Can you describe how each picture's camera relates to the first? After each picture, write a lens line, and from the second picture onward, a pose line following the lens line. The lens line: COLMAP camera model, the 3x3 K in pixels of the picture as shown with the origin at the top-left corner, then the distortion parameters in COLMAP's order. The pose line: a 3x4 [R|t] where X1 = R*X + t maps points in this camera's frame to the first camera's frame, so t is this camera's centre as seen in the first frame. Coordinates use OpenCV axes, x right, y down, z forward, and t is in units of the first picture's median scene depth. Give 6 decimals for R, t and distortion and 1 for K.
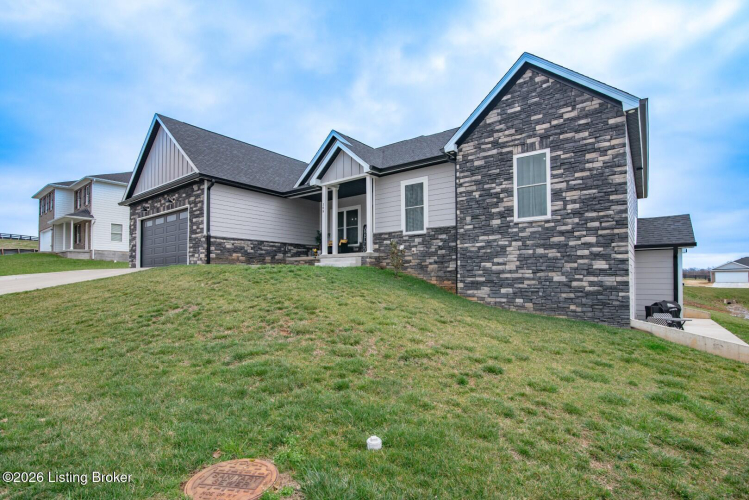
lens RADIAL K [[361.7, 0, 377.1], [0, 361.7, 279.7], [0, 0, 1]] dist [-0.003056, -0.000436]
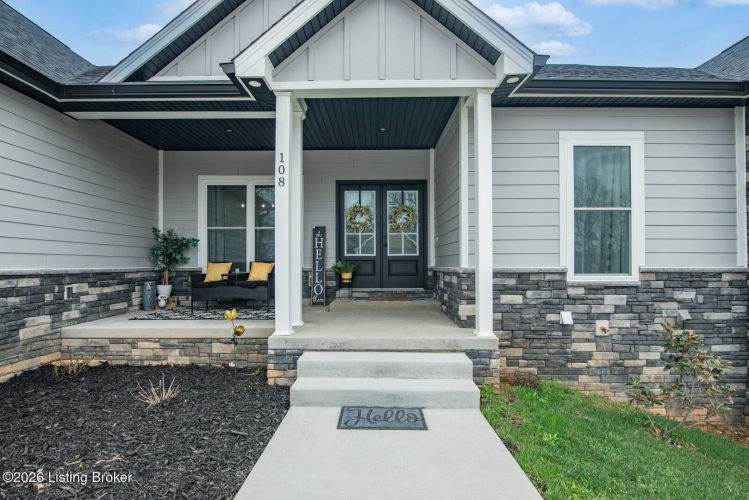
lens RADIAL K [[376.7, 0, 373.7], [0, 376.7, 262.3], [0, 0, 1]] dist [0.001710, -0.000091]
pose [[0.797722, 0.007892, 0.602973, -0.394154], [-0.001734, 0.999940, -0.010792, -0.178171], [-0.603023, 0.007564, 0.797688, 1.045910]]
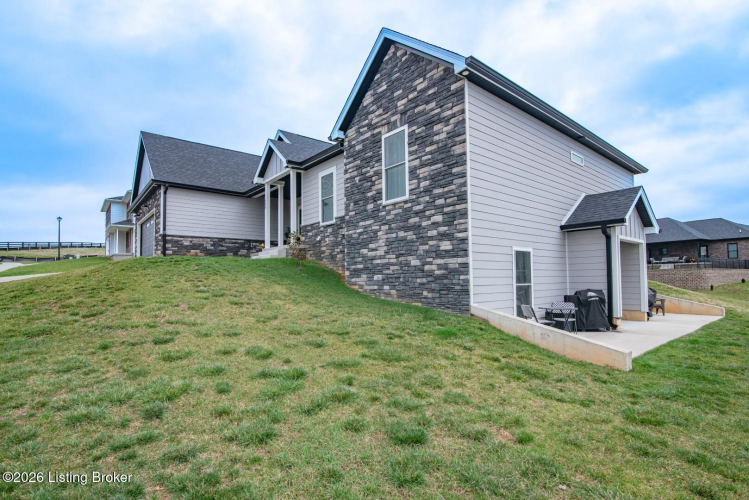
lens RADIAL K [[364.2, 0, 371.6], [0, 364.2, 272.7], [0, 0, 1]] dist [-0.000296, -0.000123]
pose [[0.974329, -0.014312, -0.224672, 0.560067], [0.009155, 0.999671, -0.023975, 0.040882], [0.224941, 0.021302, 0.974140, 0.062733]]
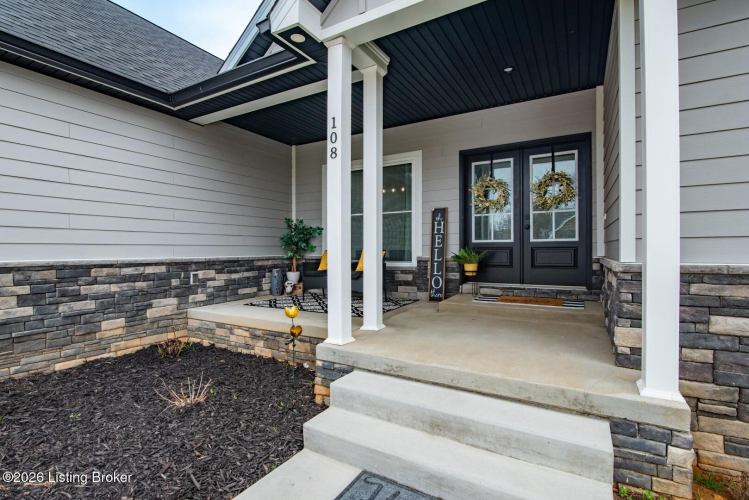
lens RADIAL K [[350.1, 0, 369.8], [0, 350.1, 250.7], [0, 0, 1]] dist [-0.007917, -0.000772]
pose [[0.993924, 0.003386, 0.110014, -0.214084], [-0.003450, 0.999994, 0.000397, -0.185350], [-0.110012, -0.000774, 0.993930, 1.132830]]
